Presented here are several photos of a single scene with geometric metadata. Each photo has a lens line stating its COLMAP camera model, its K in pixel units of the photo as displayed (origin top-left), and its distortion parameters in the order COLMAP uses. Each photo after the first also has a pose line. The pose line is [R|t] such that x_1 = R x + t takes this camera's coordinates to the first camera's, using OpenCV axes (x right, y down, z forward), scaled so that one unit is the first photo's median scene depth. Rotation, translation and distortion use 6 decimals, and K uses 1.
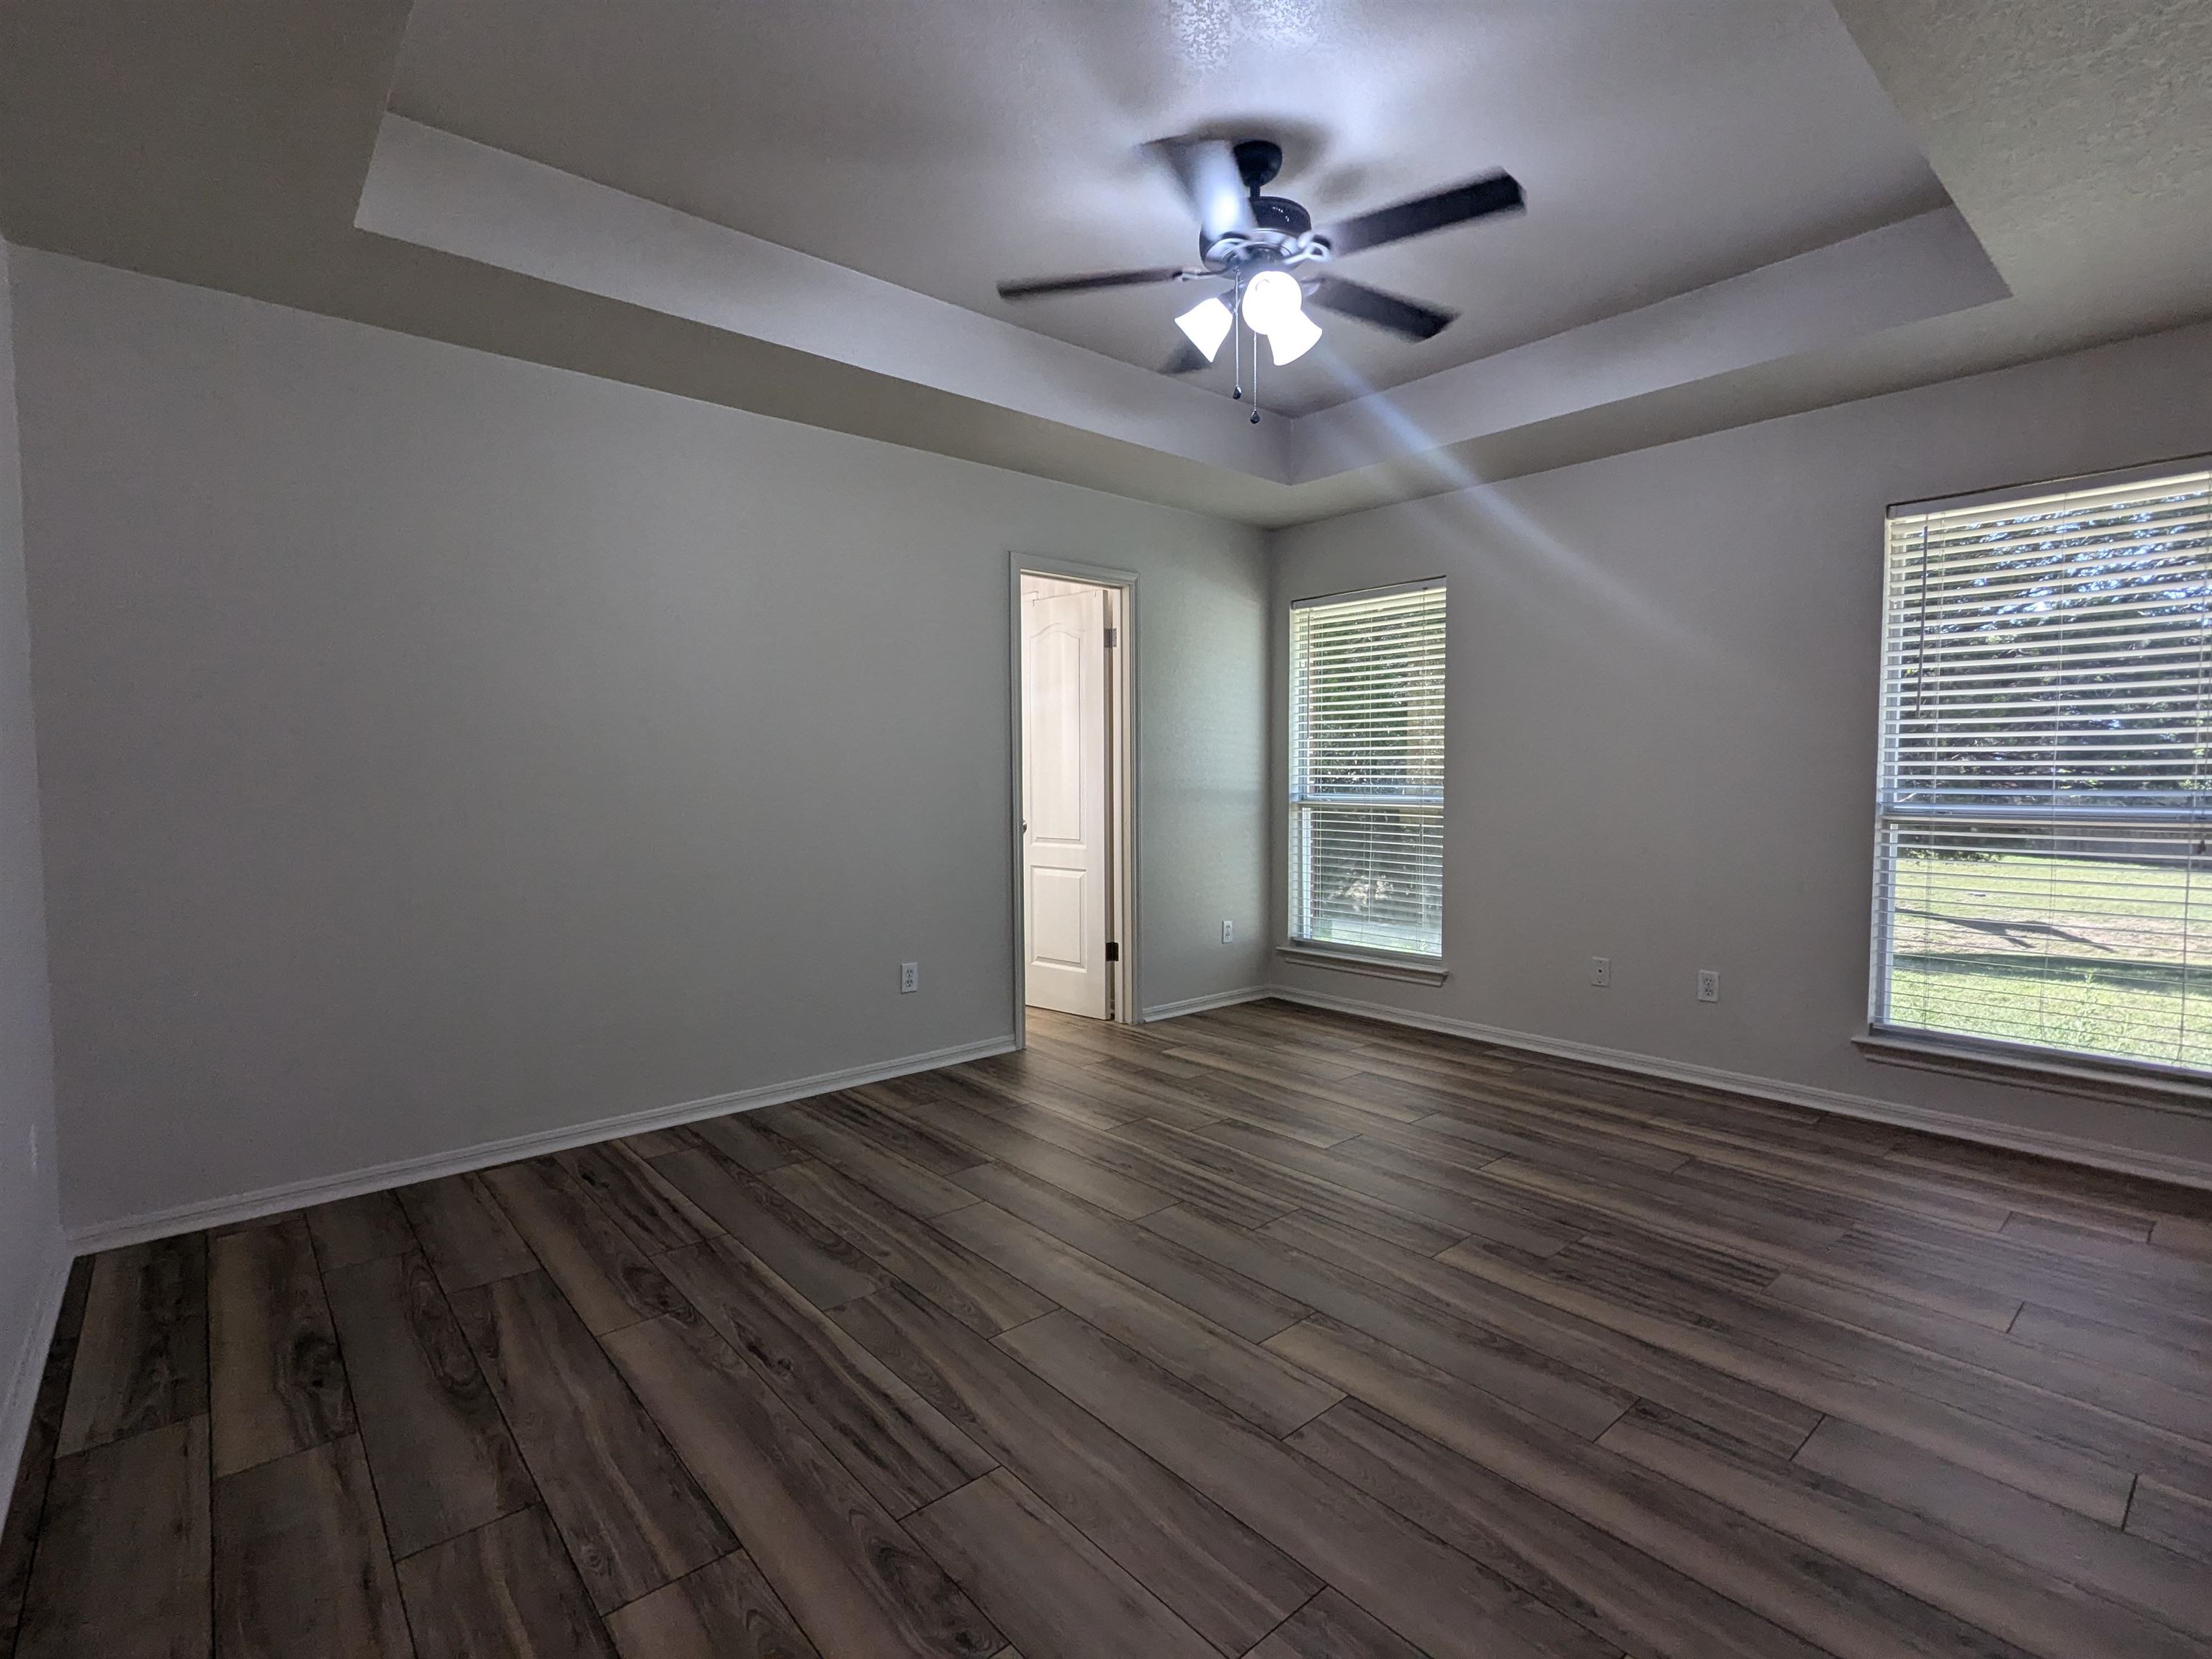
lens RADIAL K [[1039.4, 0, 1105.9], [0, 1039.4, 829.7], [0, 0, 1]] dist [0.004279, 0.000656]
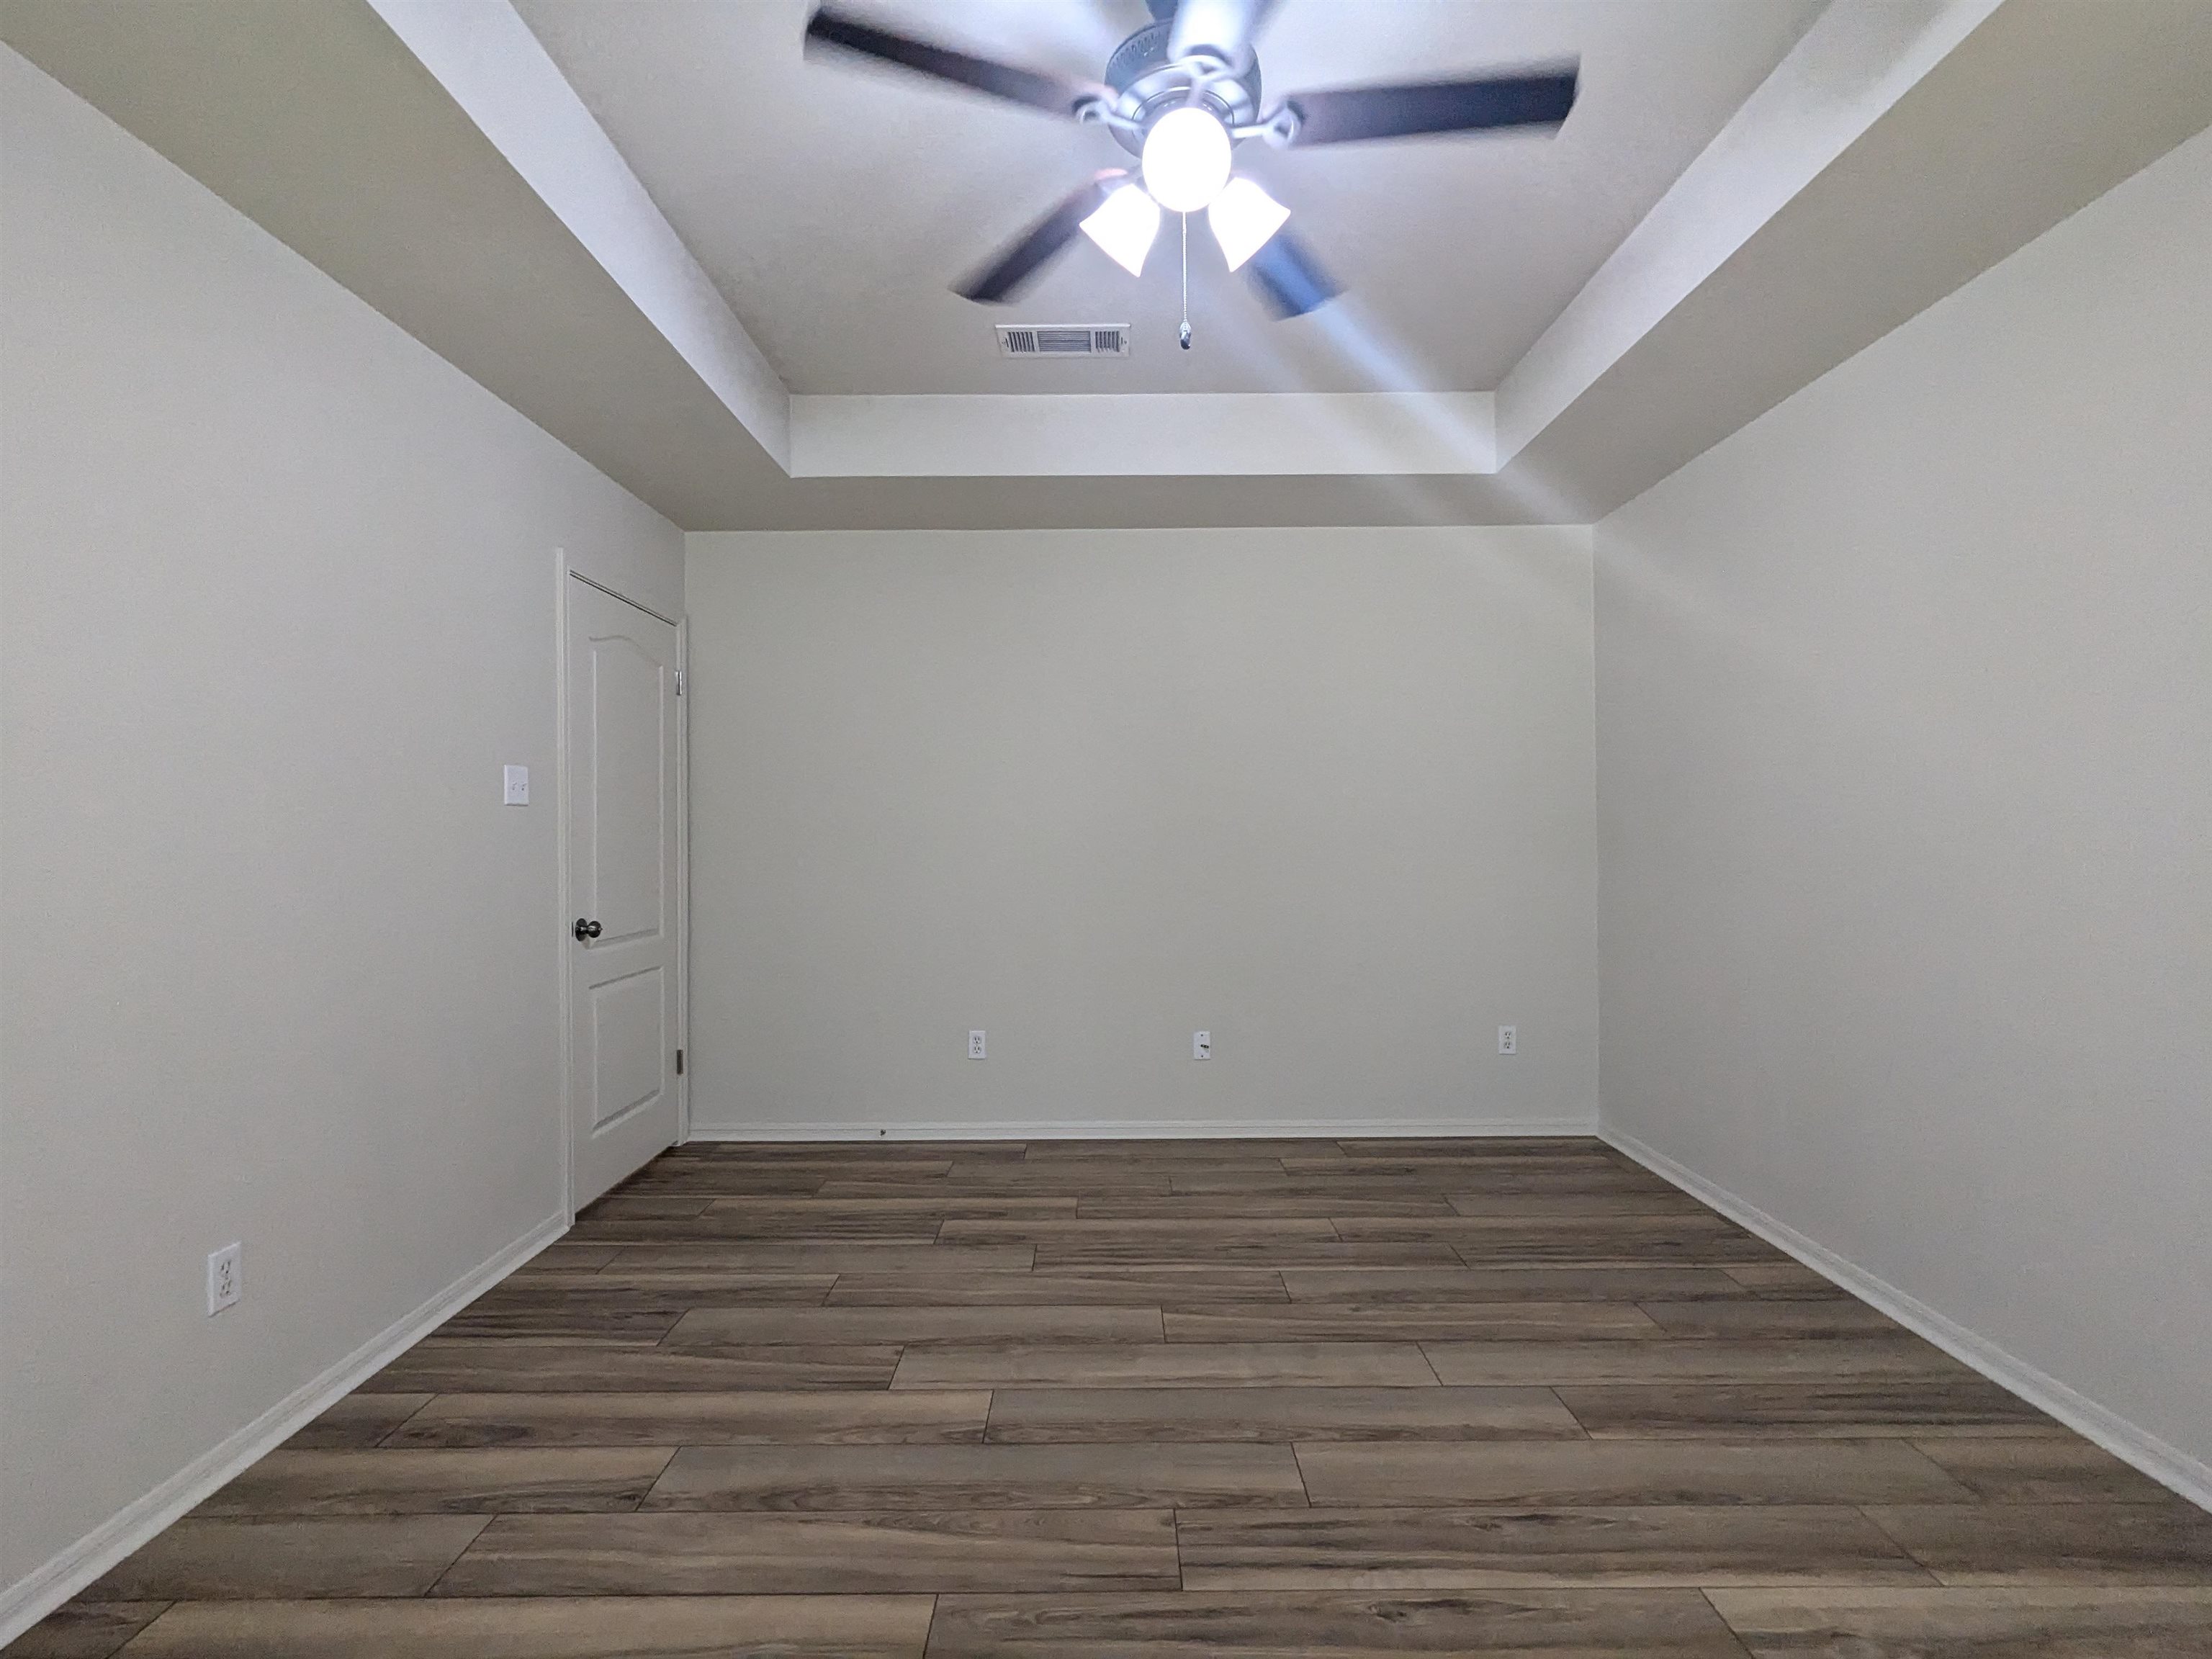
lens RADIAL K [[1039.4, 0, 1106.0], [0, 1039.4, 832.1], [0, 0, 1]] dist [0.004279, 0.000656]
pose [[-0.652851, 0.005752, -0.757464, 0.804767], [-0.030115, 0.998984, 0.033542, -0.101542], [0.756887, 0.044709, -0.652014, 1.622087]]
